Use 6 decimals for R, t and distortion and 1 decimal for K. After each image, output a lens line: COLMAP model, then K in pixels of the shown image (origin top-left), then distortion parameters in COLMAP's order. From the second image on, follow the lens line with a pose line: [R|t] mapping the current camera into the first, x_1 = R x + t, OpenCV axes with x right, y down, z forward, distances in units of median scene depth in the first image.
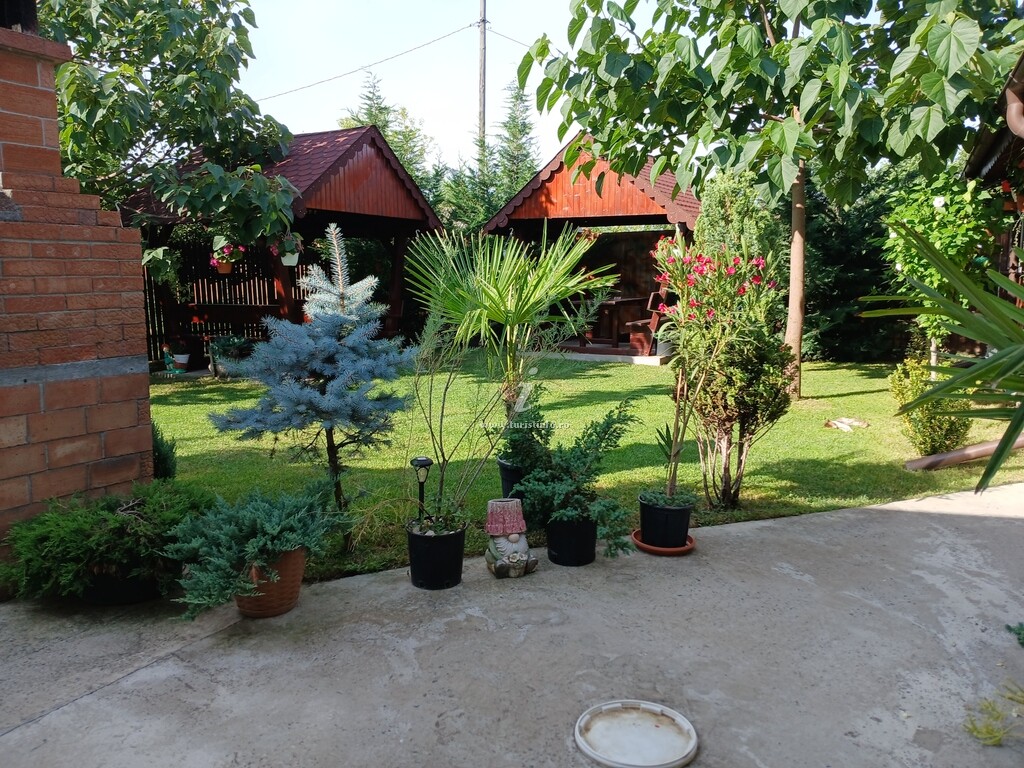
lens RADIAL K [[775.4, 0, 512.0], [0, 775.4, 384.0], [0, 0, 1]] dist [0.078742, -0.163187]
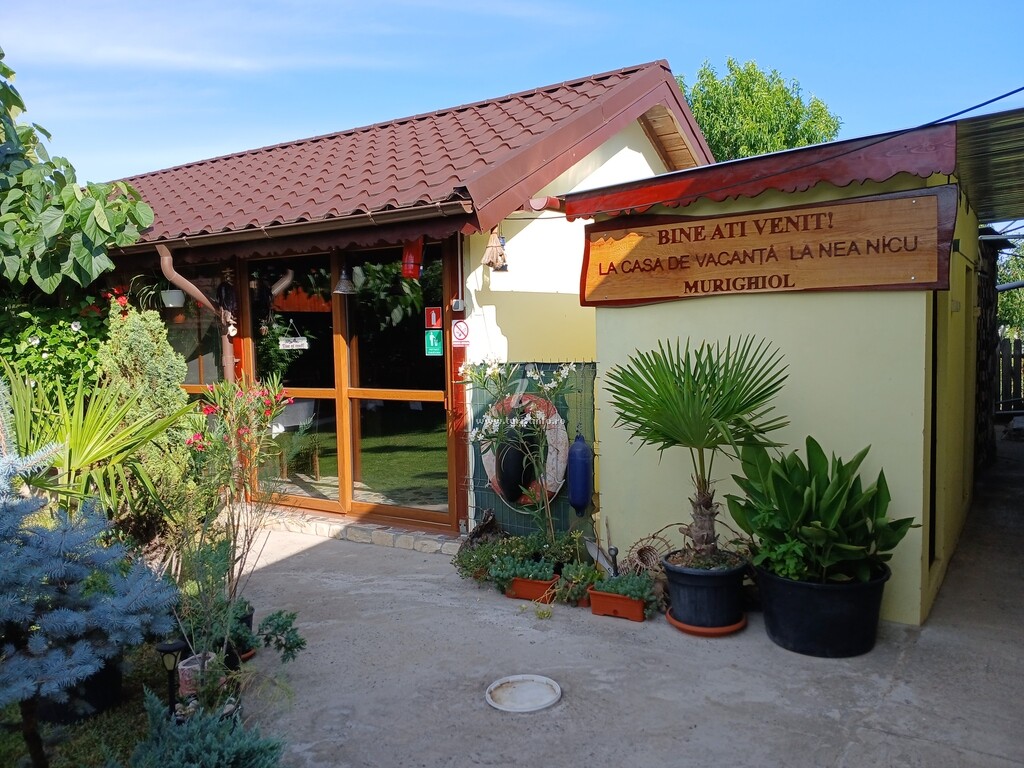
lens RADIAL K [[775.4, 0, 512.0], [0, 775.4, 384.0], [0, 0, 1]] dist [0.078742, -0.163187]
pose [[0.104948, -0.051419, 0.993148, -0.645155], [0.160977, 0.986370, 0.034057, -0.108136], [-0.981363, 0.156299, 0.111794, 0.342026]]
